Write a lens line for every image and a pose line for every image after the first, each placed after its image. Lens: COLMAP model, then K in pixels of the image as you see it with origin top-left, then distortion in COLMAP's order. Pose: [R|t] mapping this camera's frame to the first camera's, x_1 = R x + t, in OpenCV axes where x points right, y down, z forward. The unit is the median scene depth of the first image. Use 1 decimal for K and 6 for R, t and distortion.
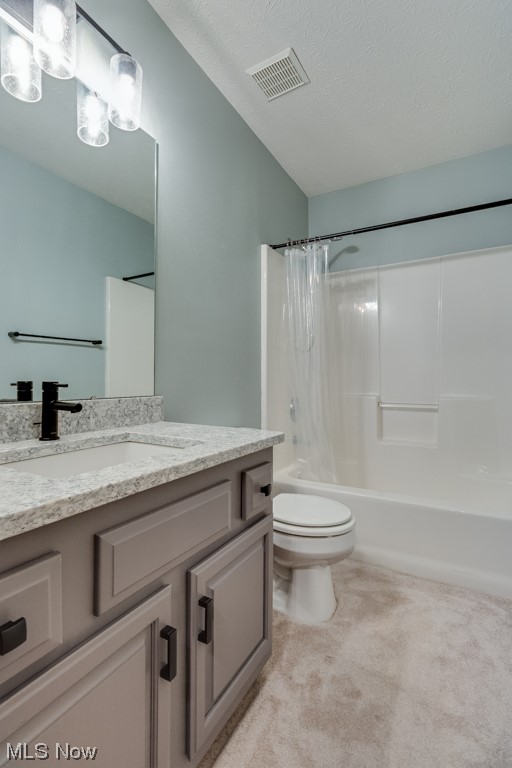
lens RADIAL K [[358.9, 0, 247.6], [0, 358.9, 380.7], [0, 0, 1]] dist [0.003029, 0.000750]
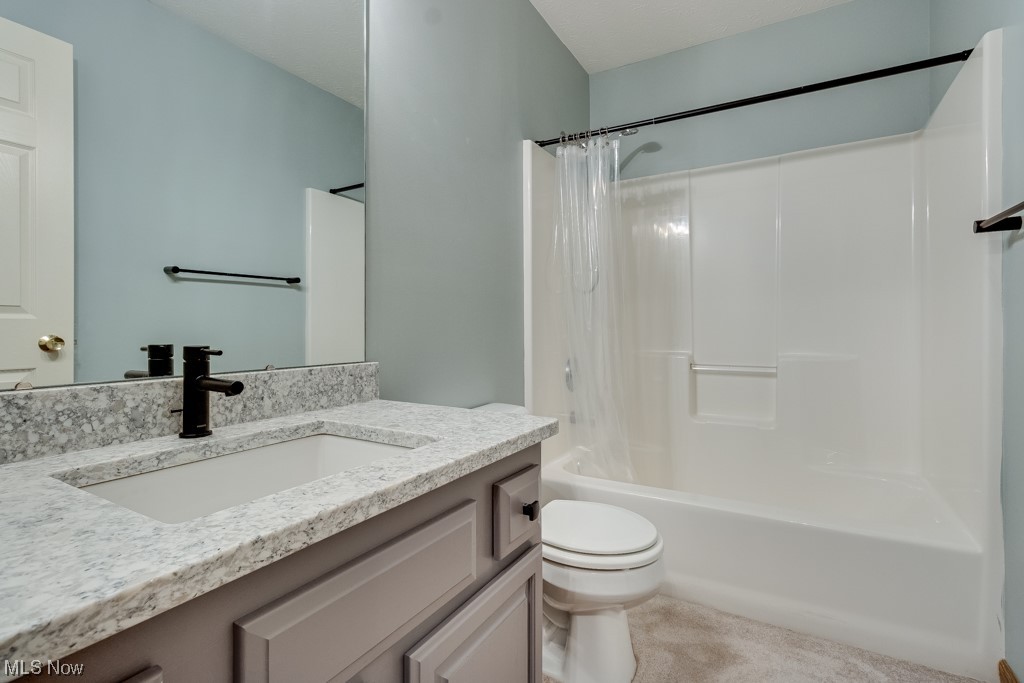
lens RADIAL K [[478.5, 0, 508.8], [0, 478.5, 327.8], [0, 0, 1]] dist [0.003029, 0.000750]
pose [[0.999979, -0.005980, 0.002667, 0.008293], [0.005981, 0.999982, -0.000385, -0.019646], [-0.002664, 0.000401, 0.999996, 0.099166]]
